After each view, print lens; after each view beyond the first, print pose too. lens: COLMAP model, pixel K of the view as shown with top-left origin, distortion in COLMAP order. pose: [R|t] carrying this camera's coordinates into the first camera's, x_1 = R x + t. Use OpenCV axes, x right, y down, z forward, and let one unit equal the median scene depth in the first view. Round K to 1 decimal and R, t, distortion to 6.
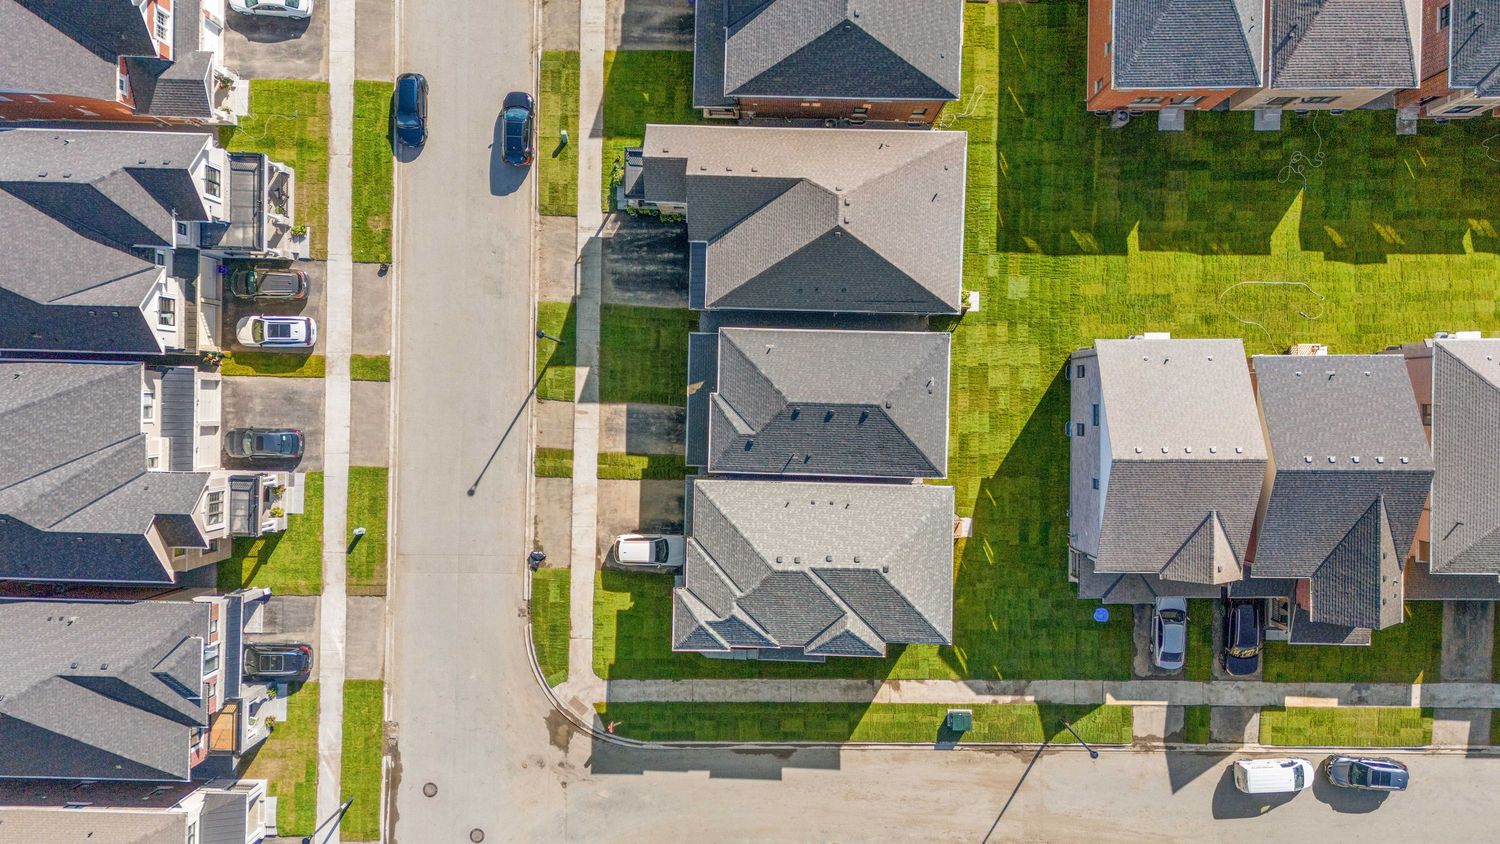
lens RADIAL K [[1101.0, 0, 751.8], [0, 1101.0, 420.8], [0, 0, 1]] dist [0.066457, -0.068492]
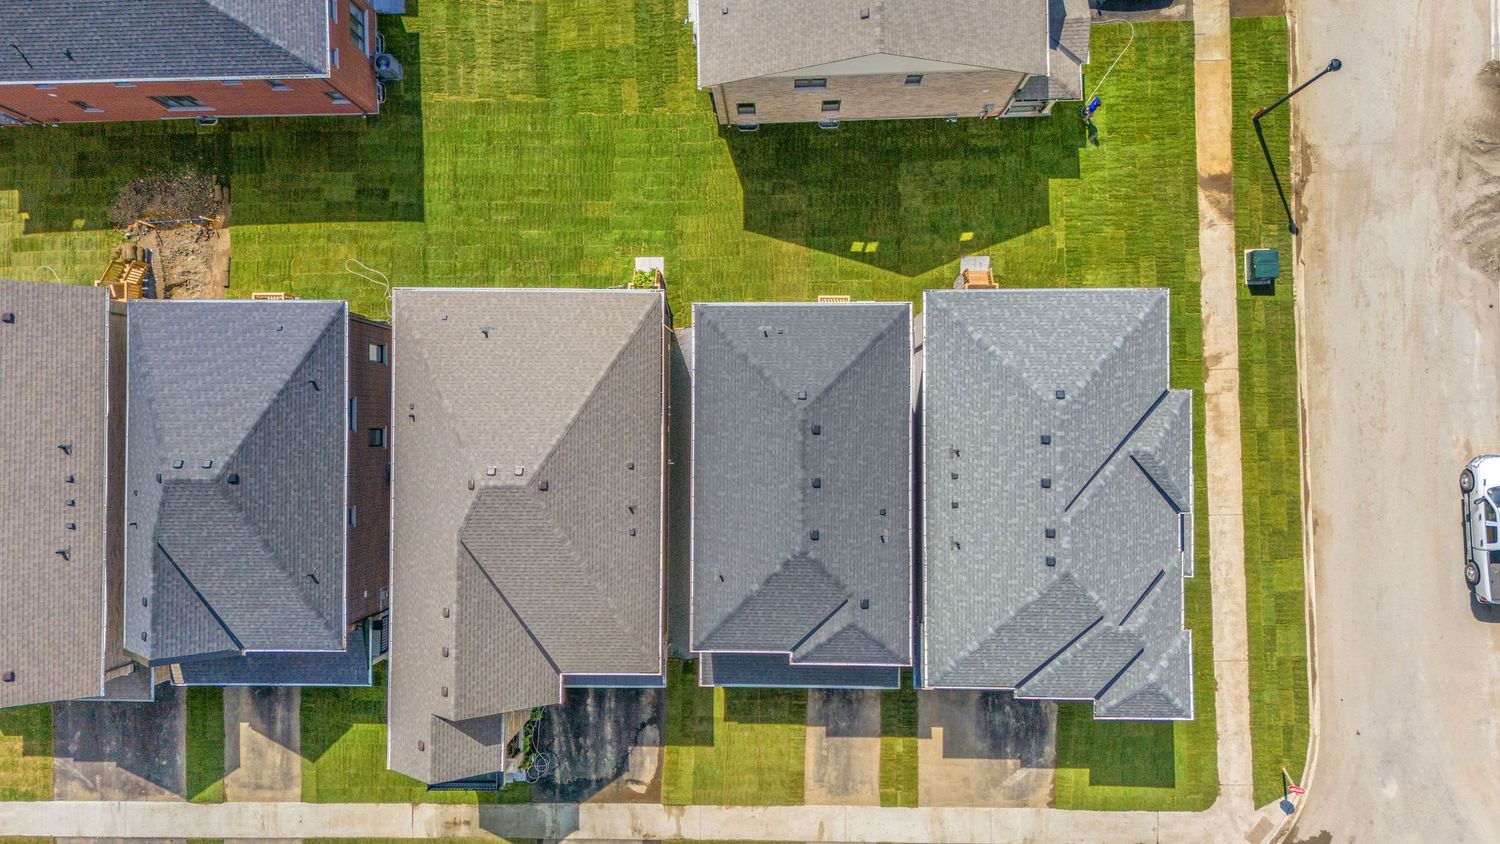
lens RADIAL K [[1101.0, 0, 751.8], [0, 1101.0, 420.8], [0, 0, 1]] dist [0.066457, -0.068492]
pose [[-0.021362, -0.999382, 0.027924, 0.081389], [0.998703, -0.022622, -0.045603, -0.013597], [0.046206, 0.026913, 0.998569, 0.308636]]
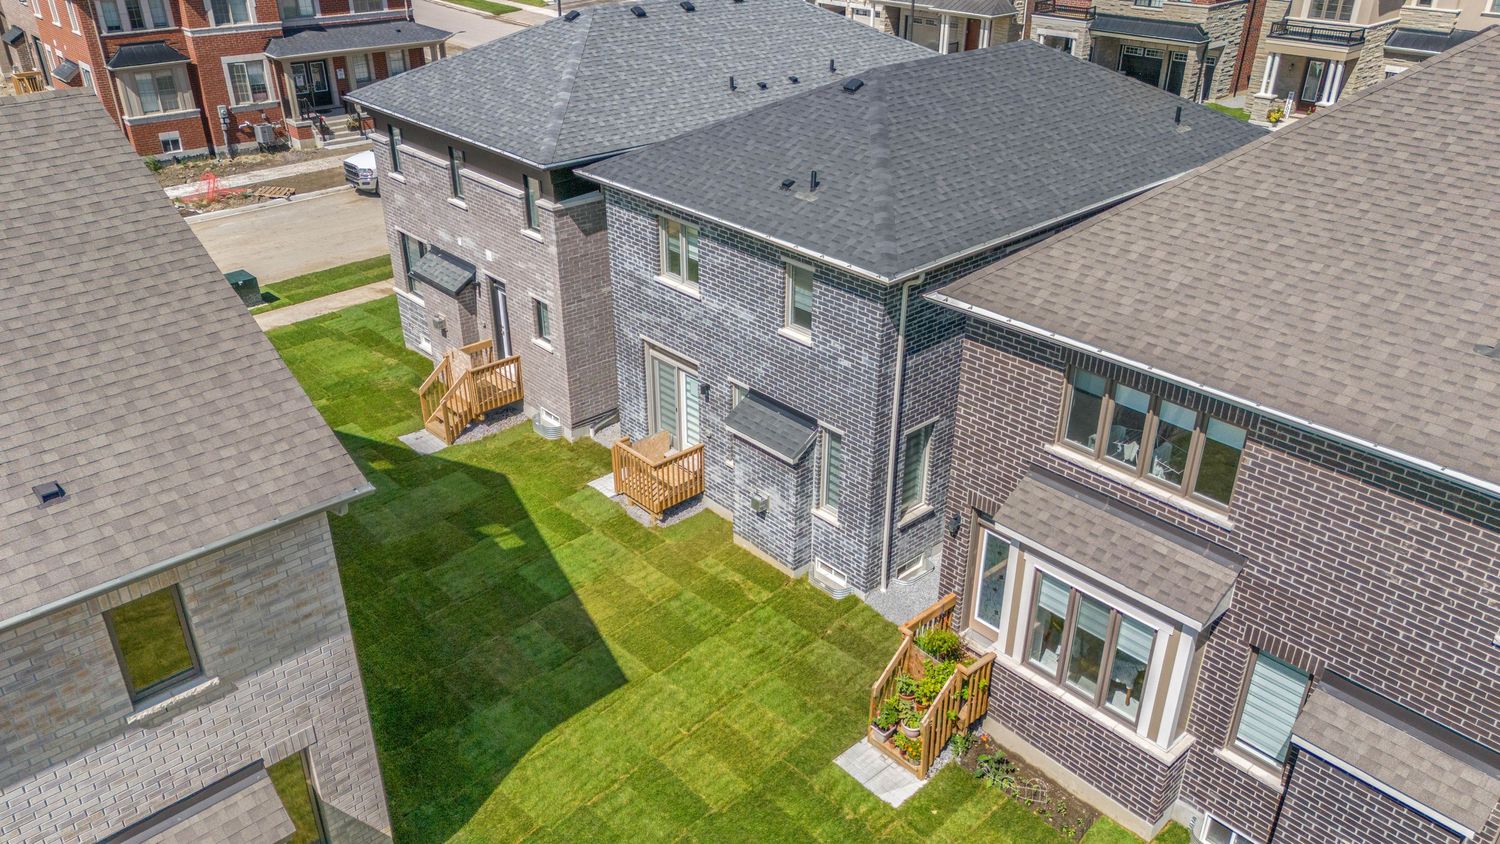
lens RADIAL K [[1090.9, 0, 751.8], [0, 1090.9, 420.6], [0, 0, 1]] dist [0.067260, -0.056726]
pose [[-0.718969, 0.334659, -0.609168, 0.340679], [-0.695024, -0.352330, 0.626741, -0.211688], [-0.004883, 0.873995, 0.485911, 0.818273]]
